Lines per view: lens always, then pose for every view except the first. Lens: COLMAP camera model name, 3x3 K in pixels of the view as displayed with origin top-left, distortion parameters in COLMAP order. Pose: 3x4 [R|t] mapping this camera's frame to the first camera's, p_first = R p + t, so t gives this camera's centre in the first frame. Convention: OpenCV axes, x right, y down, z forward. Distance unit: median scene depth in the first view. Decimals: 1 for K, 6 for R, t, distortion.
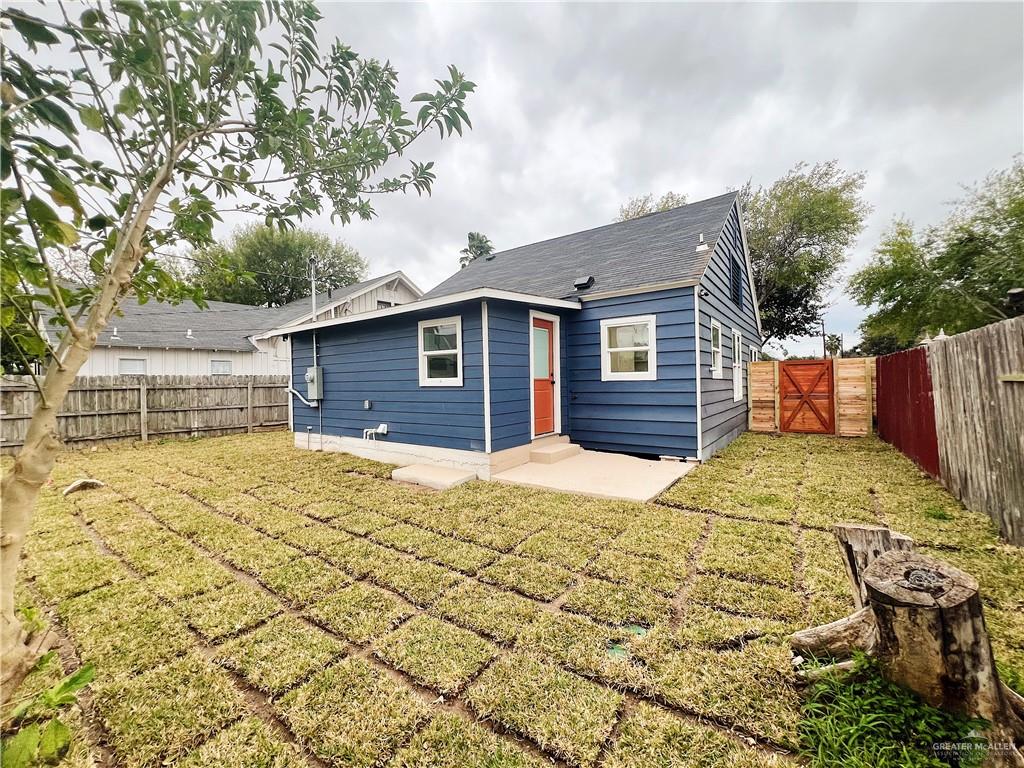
lens RADIAL K [[418.0, 0, 508.2], [0, 418.0, 381.6], [0, 0, 1]] dist [-0.004777, -0.000199]
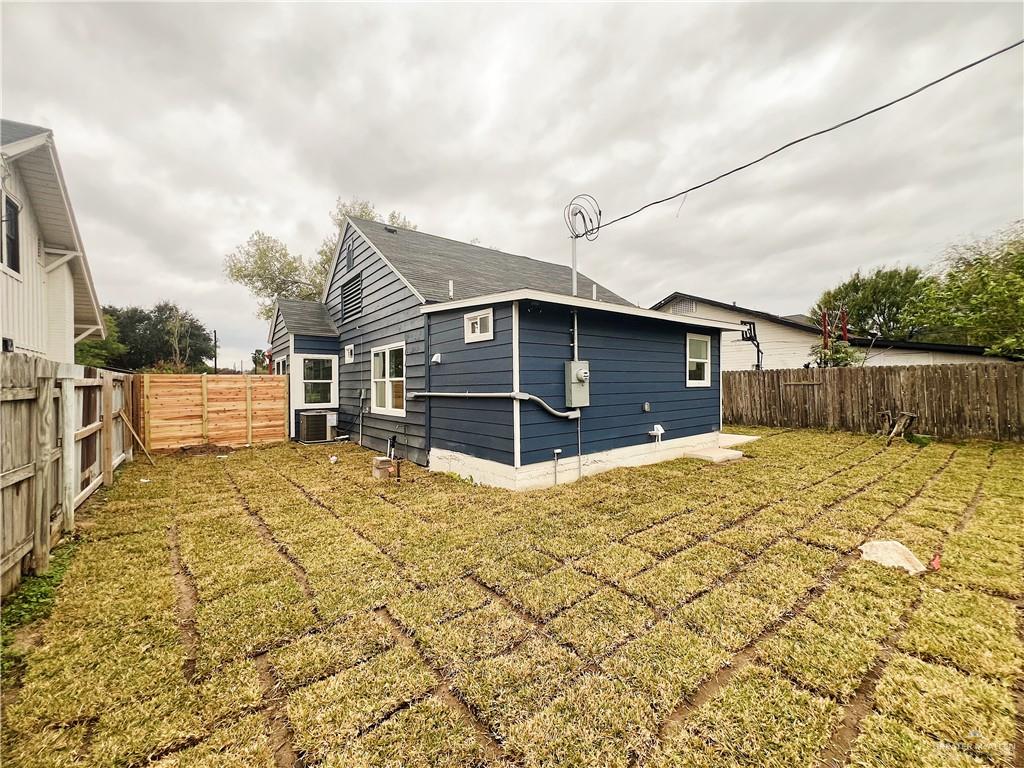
lens RADIAL K [[418.0, 0, 508.2], [0, 418.0, 381.6], [0, 0, 1]] dist [-0.004777, -0.000199]
pose [[0.294820, 0.023544, 0.955263, -1.181947], [0.016219, 0.999429, -0.029638, 0.017803], [-0.955415, 0.024231, 0.294269, 0.904045]]
